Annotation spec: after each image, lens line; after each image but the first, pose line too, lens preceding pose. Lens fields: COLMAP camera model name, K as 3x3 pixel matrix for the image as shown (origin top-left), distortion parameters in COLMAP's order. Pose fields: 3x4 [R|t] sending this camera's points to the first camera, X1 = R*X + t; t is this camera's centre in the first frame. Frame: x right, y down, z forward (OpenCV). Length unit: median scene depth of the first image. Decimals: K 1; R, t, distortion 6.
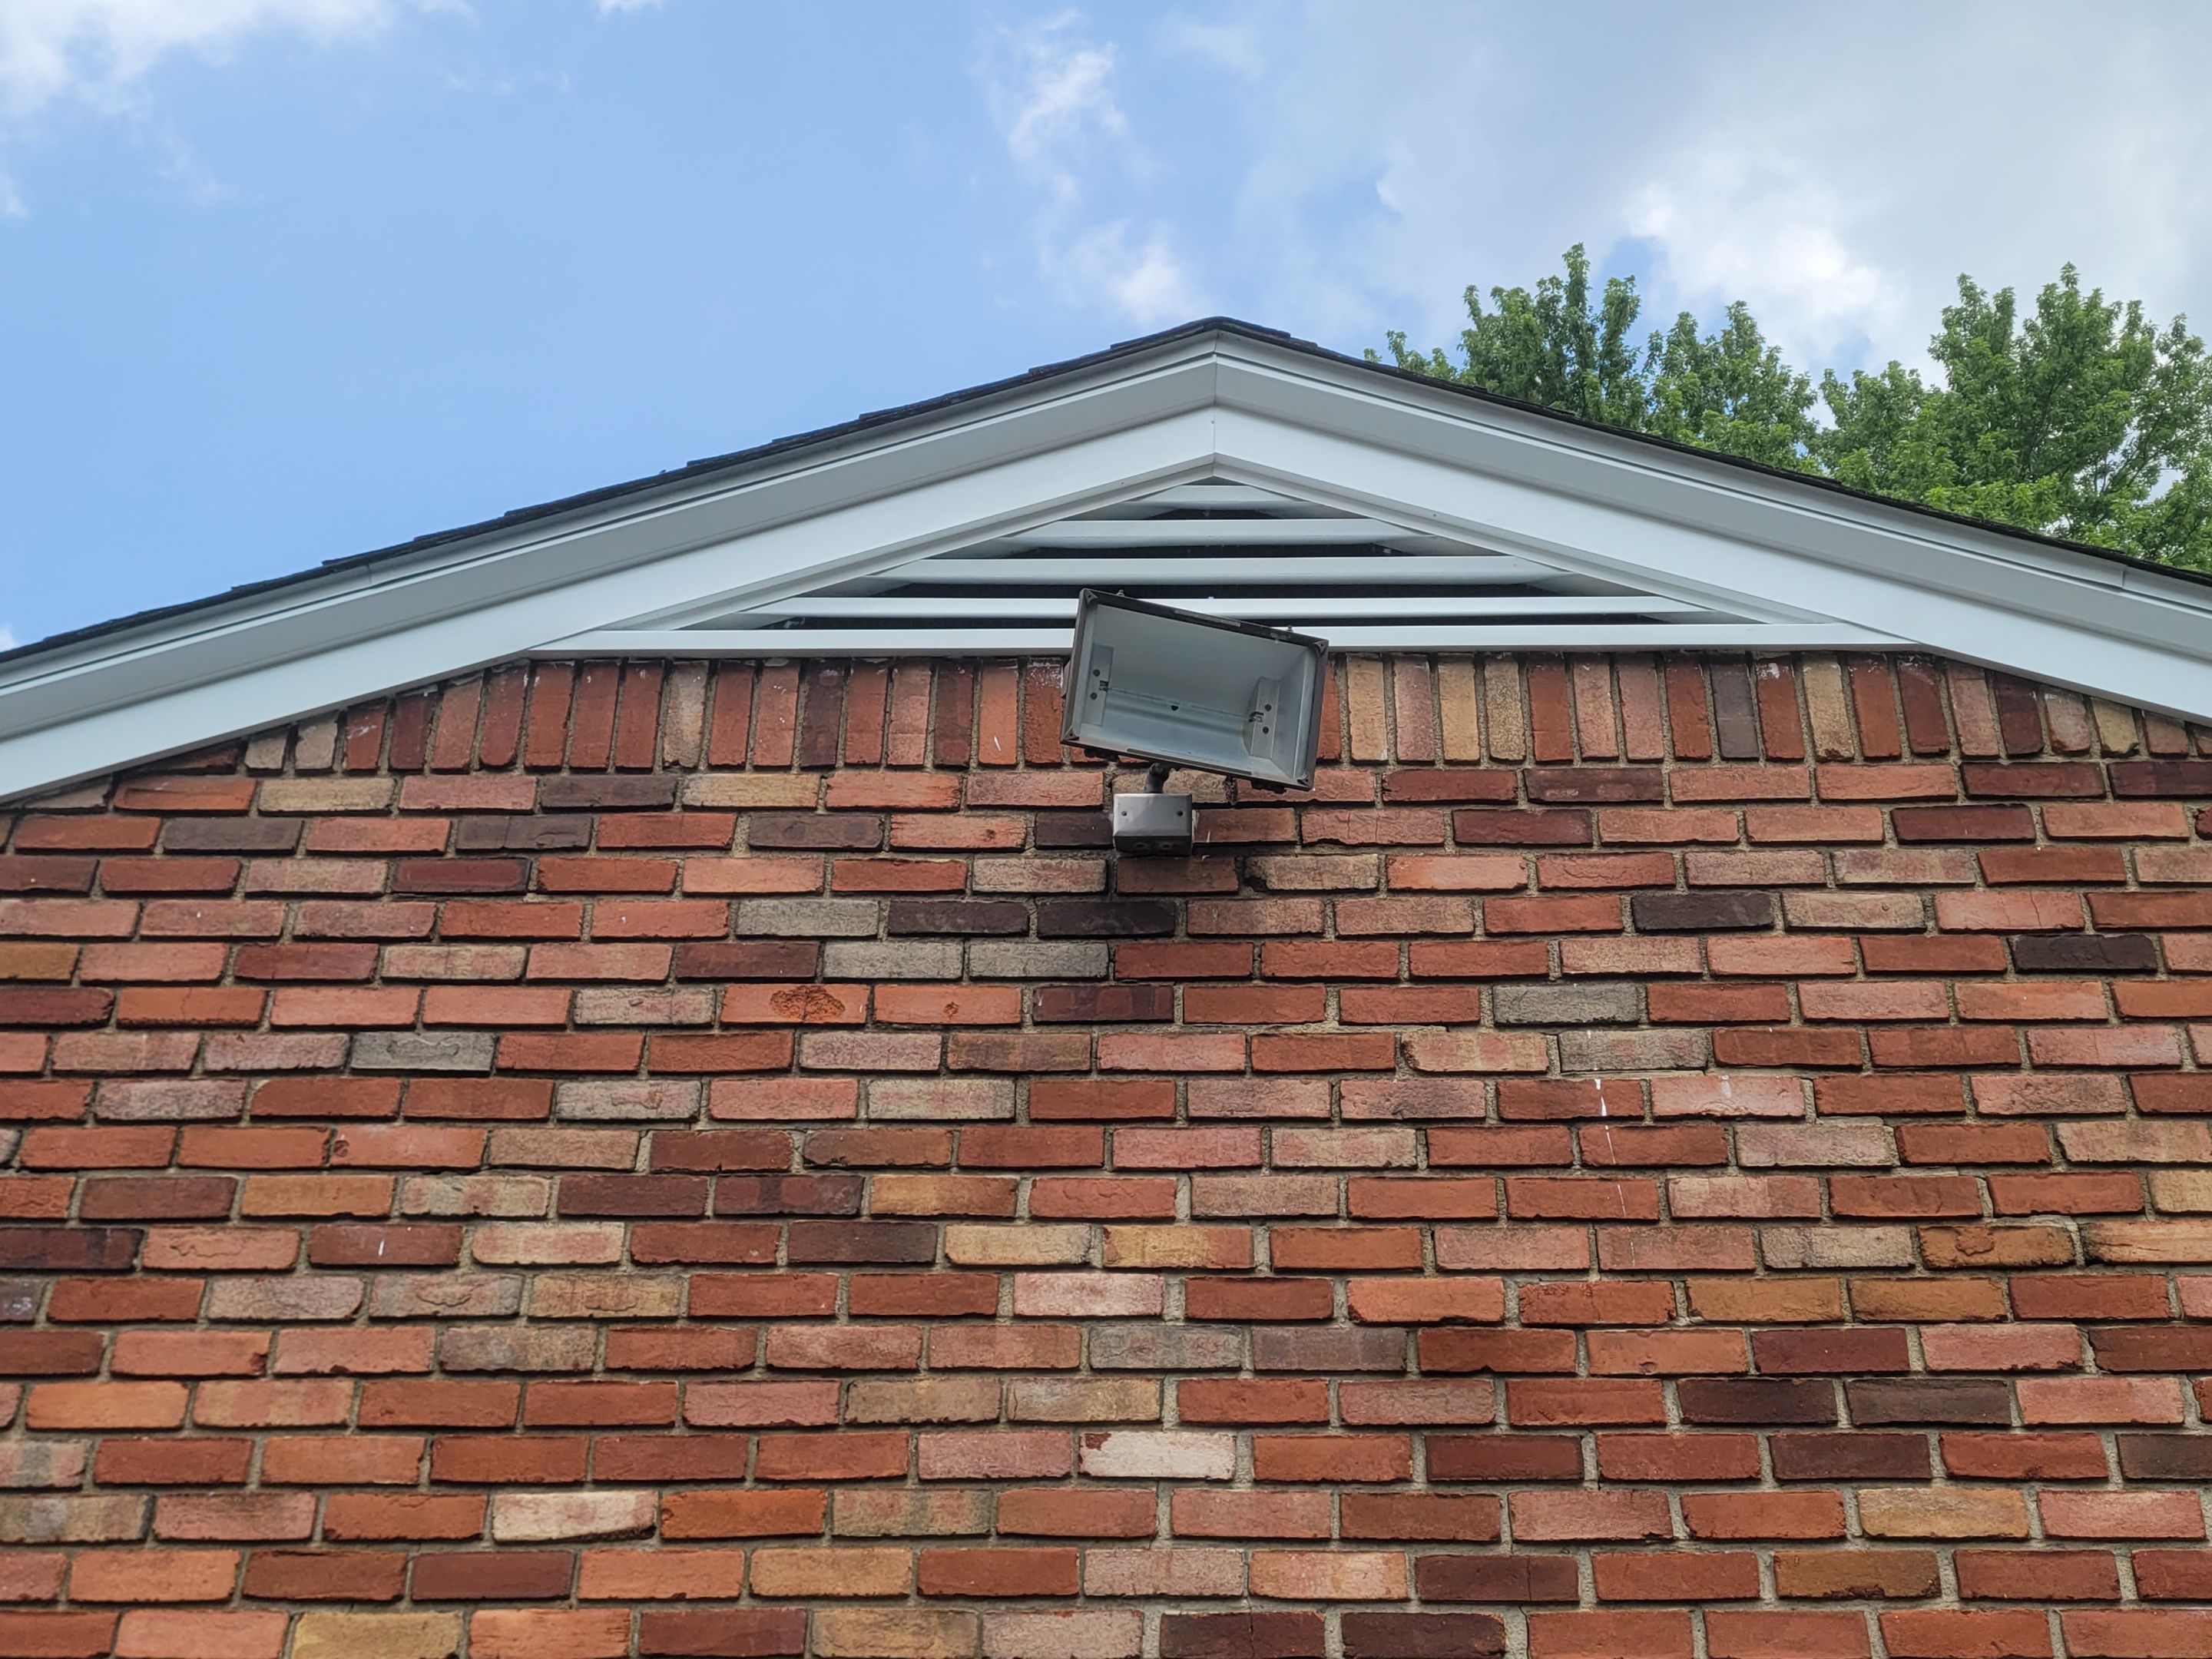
lens RADIAL K [[2478.8, 0, 1106.2], [0, 2478.8, 796.6], [0, 0, 1]] dist [0.063979, -0.045931]
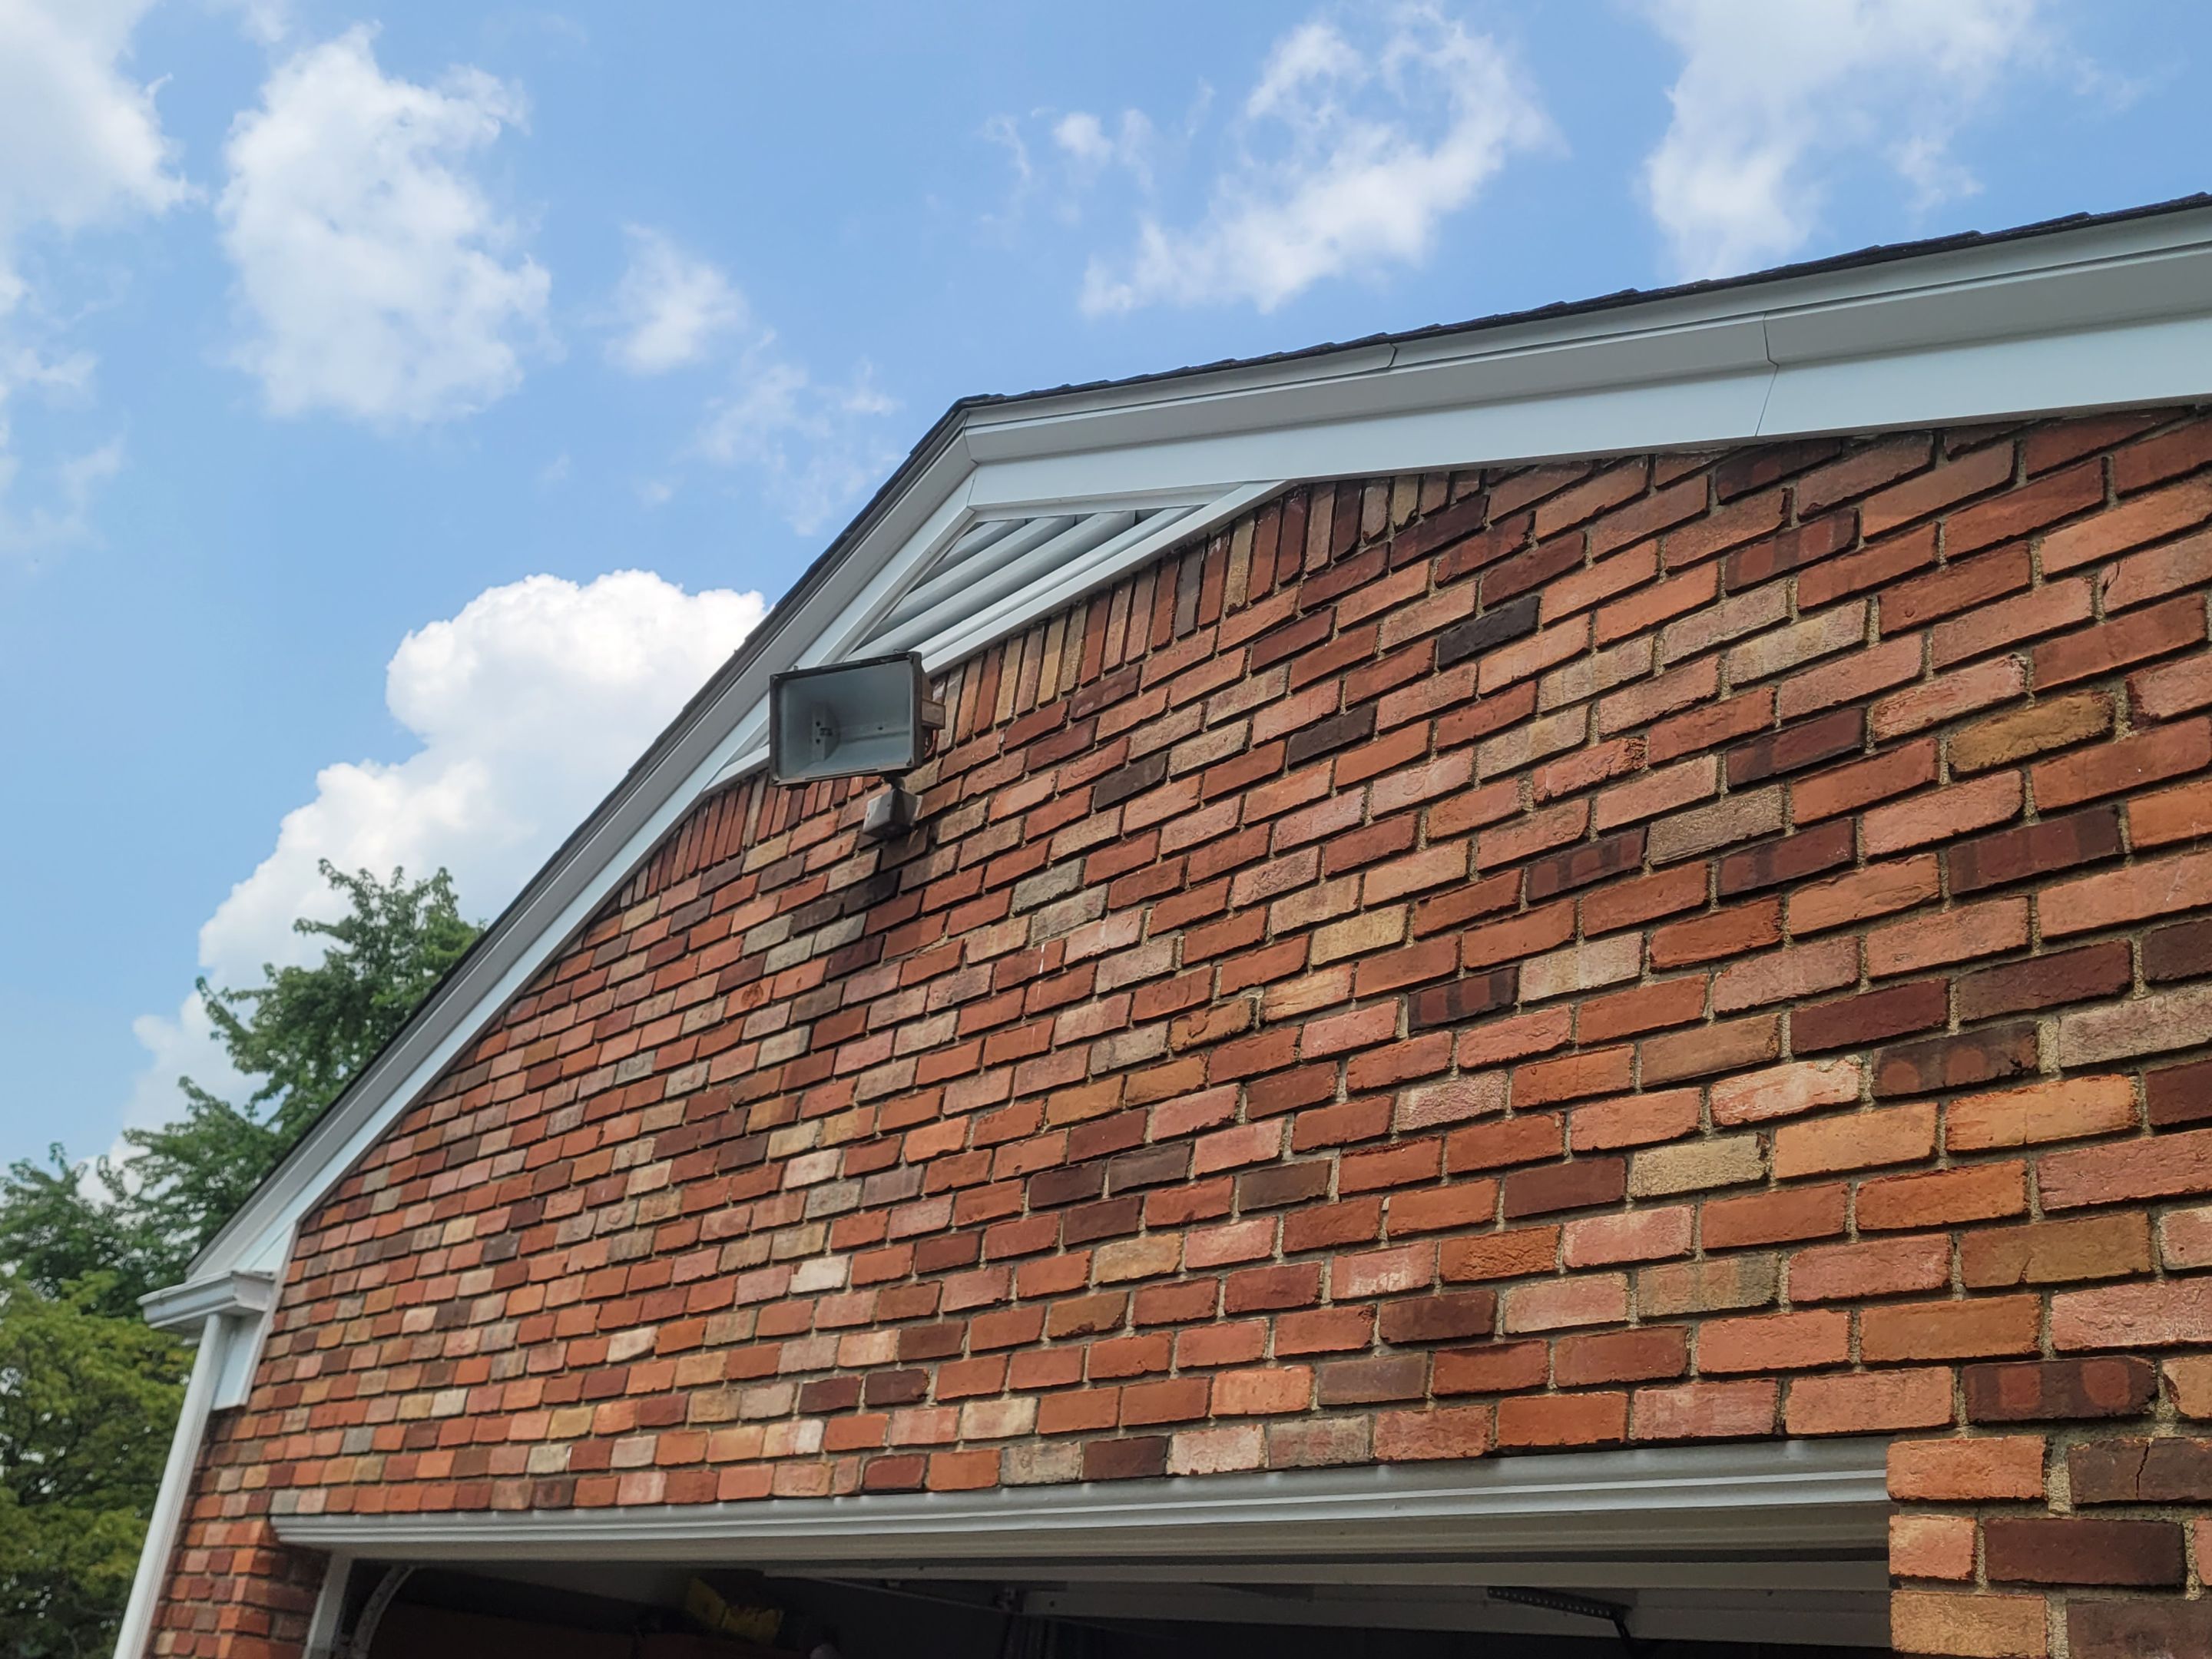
lens RADIAL K [[2478.8, 0, 1106.2], [0, 2478.8, 796.6], [0, 0, 1]] dist [0.063979, -0.045931]
pose [[0.584072, -0.239947, -0.775426, 1.196996], [0.264665, 0.959397, -0.097522, 0.172267], [0.767341, -0.148268, 0.623863, 0.262975]]
